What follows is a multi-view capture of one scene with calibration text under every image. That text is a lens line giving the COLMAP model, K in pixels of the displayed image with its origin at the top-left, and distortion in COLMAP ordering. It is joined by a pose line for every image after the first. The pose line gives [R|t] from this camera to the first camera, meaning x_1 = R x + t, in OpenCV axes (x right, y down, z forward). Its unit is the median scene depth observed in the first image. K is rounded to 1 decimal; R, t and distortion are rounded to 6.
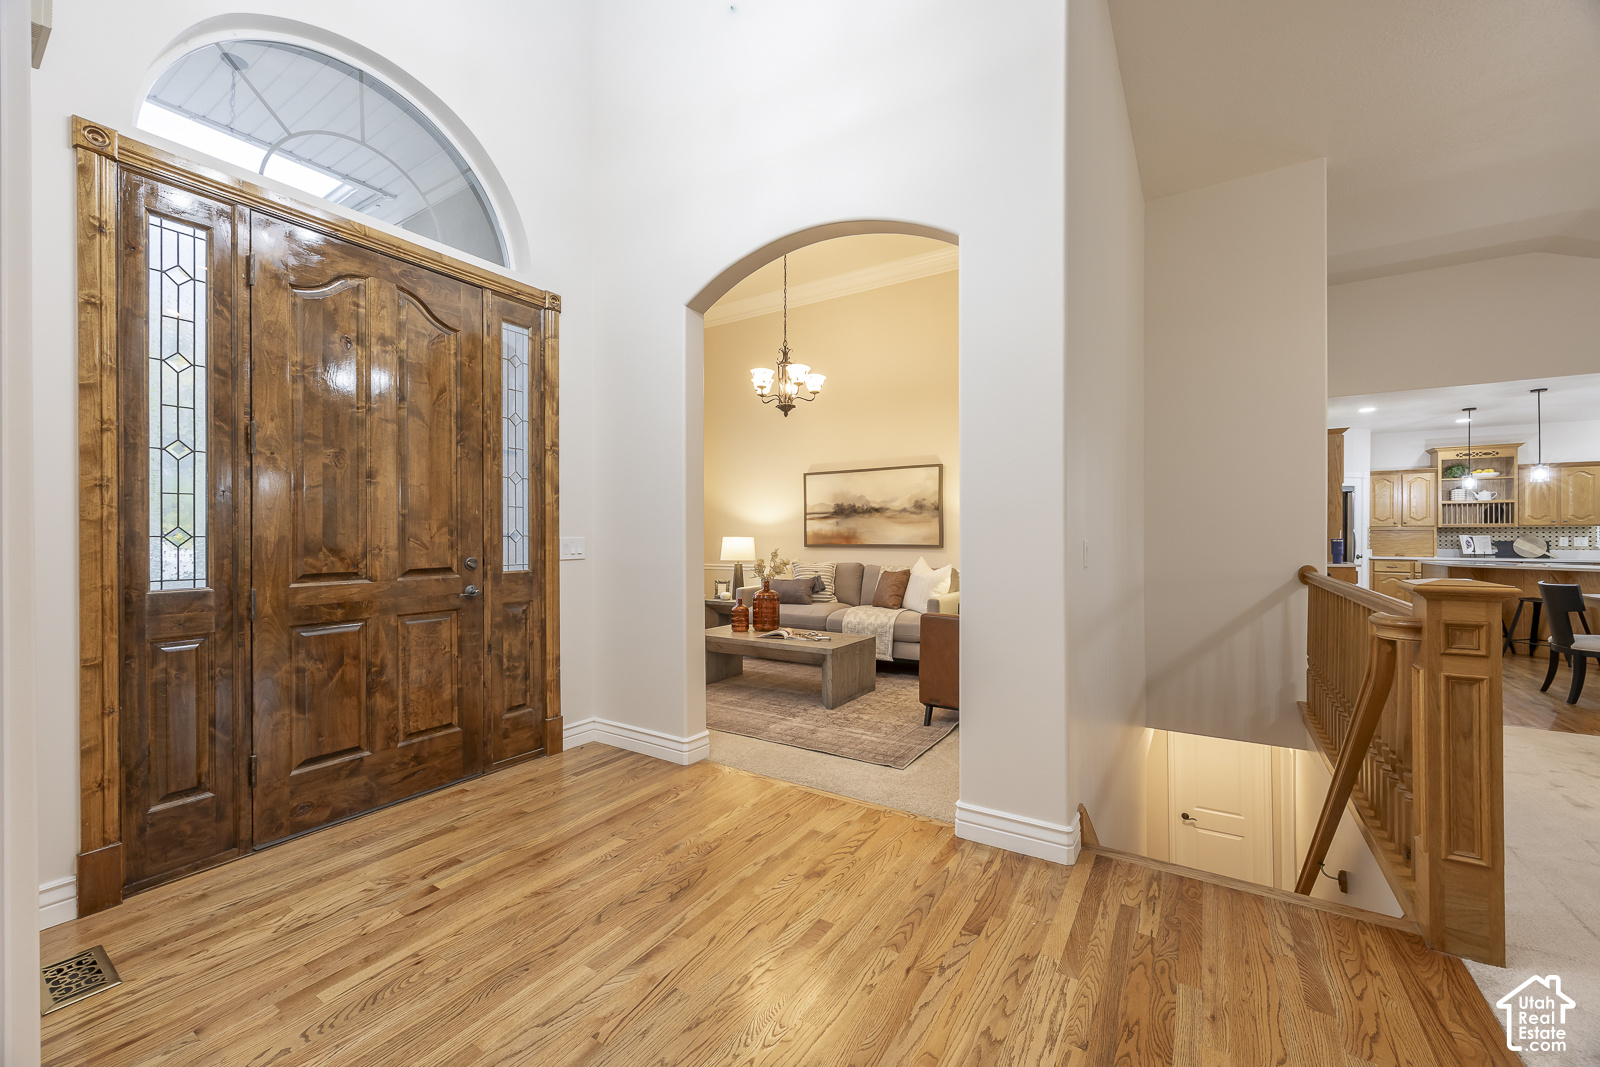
lens RADIAL K [[630.9, 0, 810.6], [0, 630.9, 532.5], [0, 0, 1]] dist [0.001235, 0.000056]
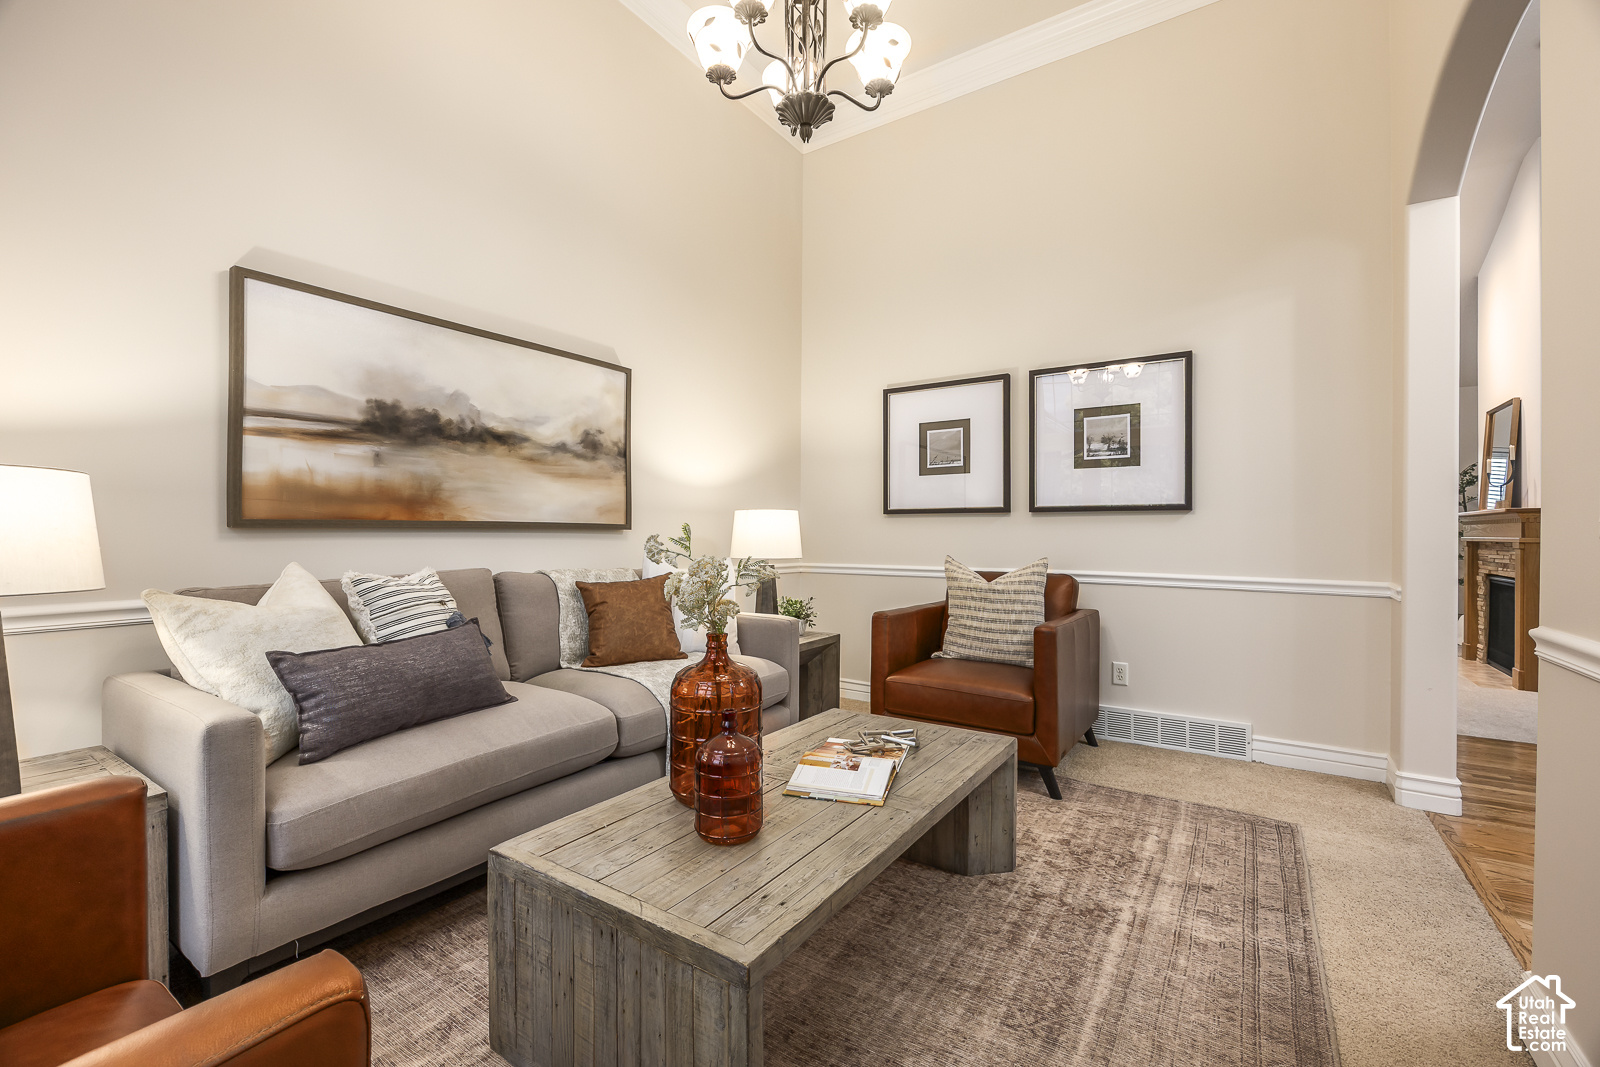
lens RADIAL K [[671.6, 0, 800.0], [0, 671.6, 533.5], [0, 0, 1]] dist [-0.003689, -0.000302]
pose [[0.021703, -0.000592, 0.999764, -0.552289], [-0.012936, 0.999916, 0.000873, 0.040130], [-0.999681, -0.012952, 0.021693, 1.354975]]
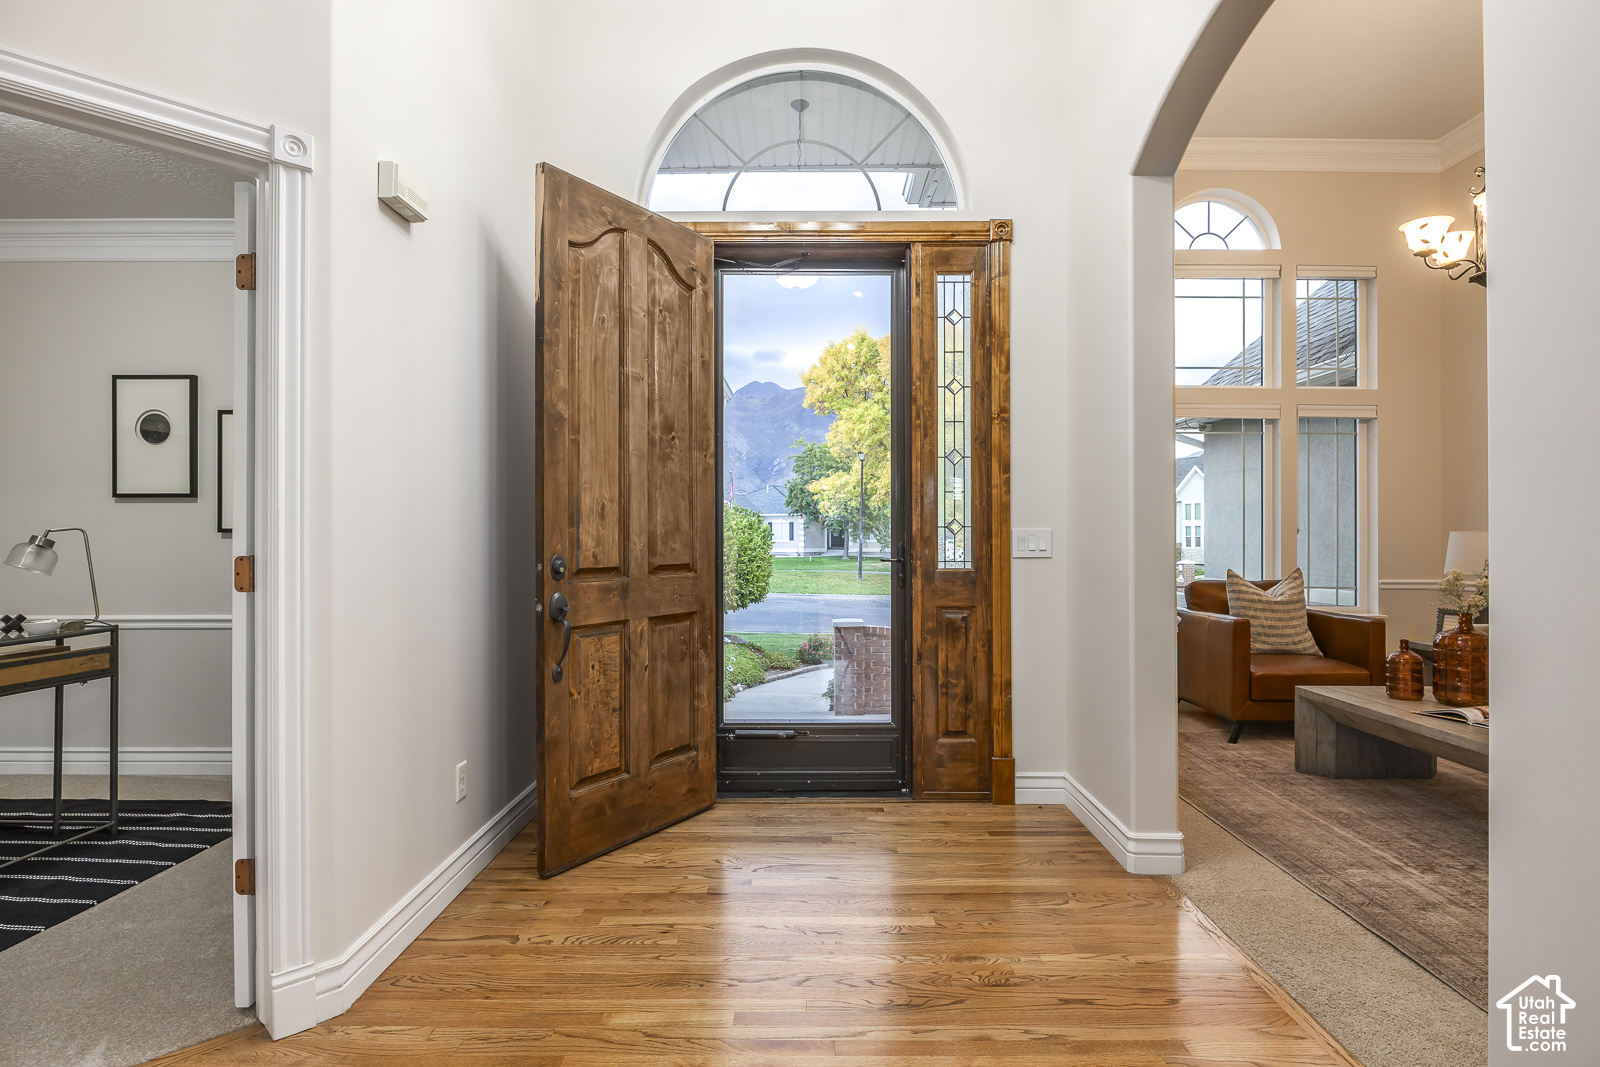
lens RADIAL K [[818.0, 0, 800.0], [0, 818.0, 533.5], [0, 0, 1]] dist [-0.013134, 0.000830]
pose [[0.528016, -0.004712, -0.849221, 0.304583], [0.002526, 0.999989, -0.003977, 0.016184], [0.849231, -0.000045, 0.528022, 0.232235]]
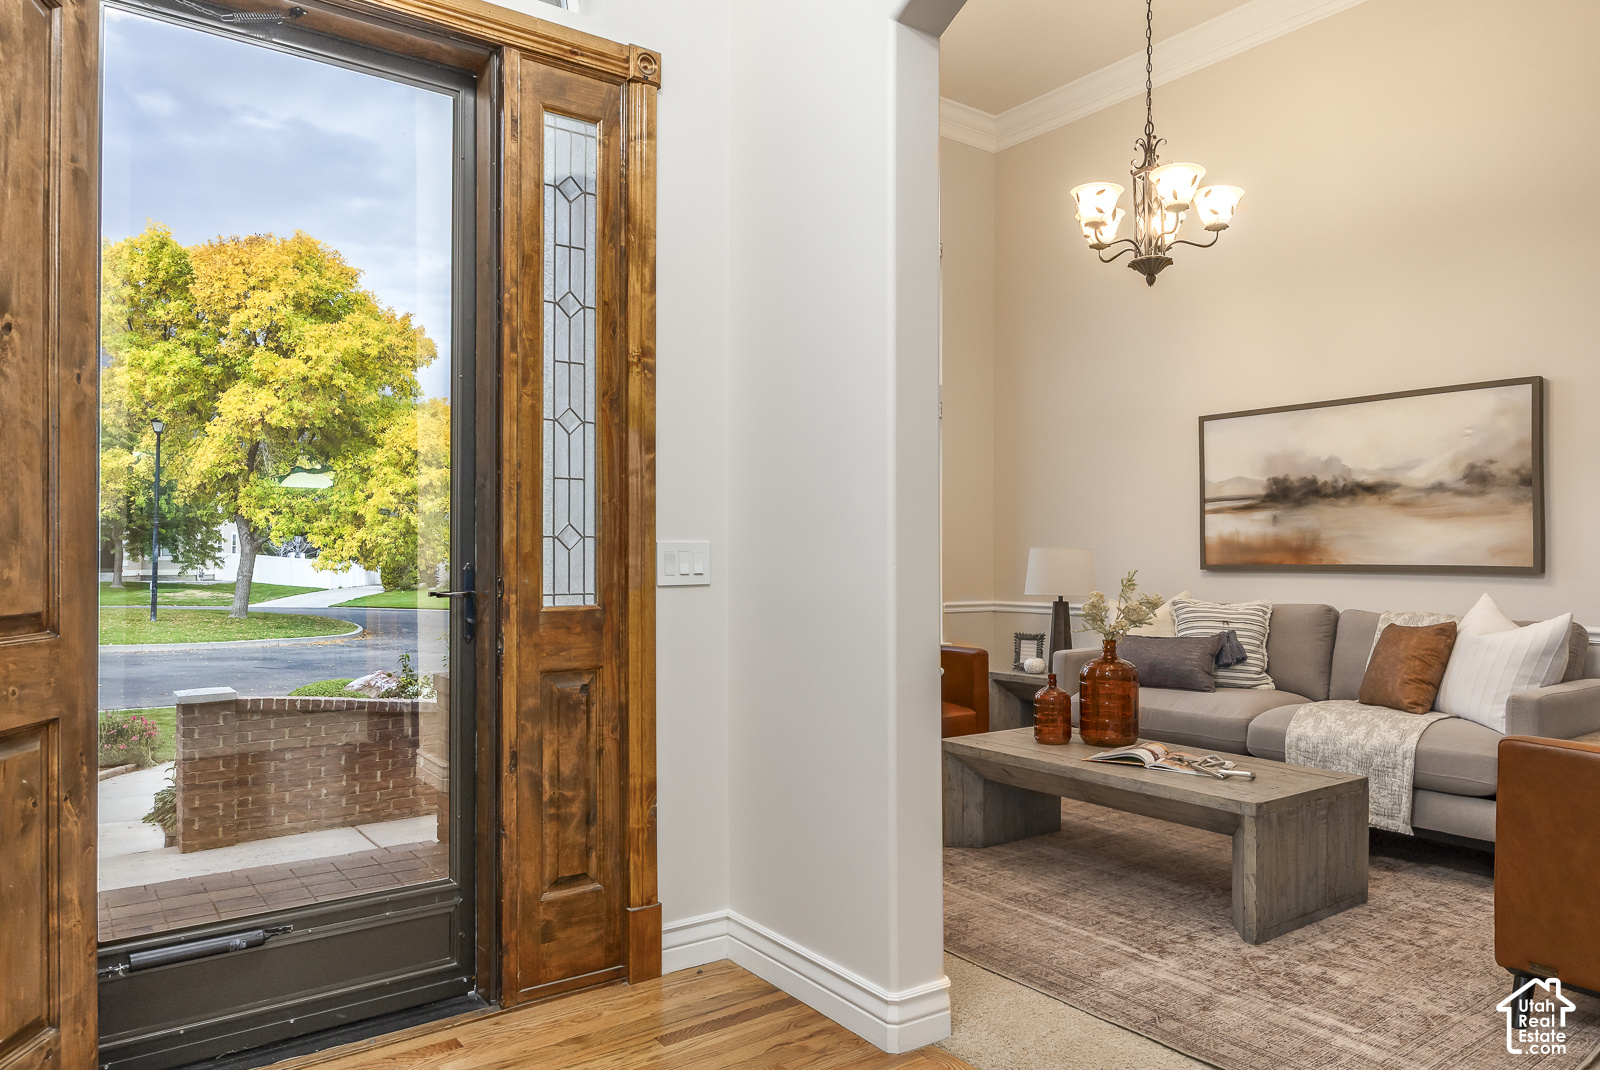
lens RADIAL K [[1070.8, 0, 820.4], [0, 1070.8, 541.4], [0, 0, 1]] dist [-0.004268, 0.000093]
pose [[0.933894, -0.001226, -0.357548, 0.020467], [-0.001234, 0.999977, -0.006653, 0.013119], [0.357548, 0.006654, 0.933871, 0.249367]]
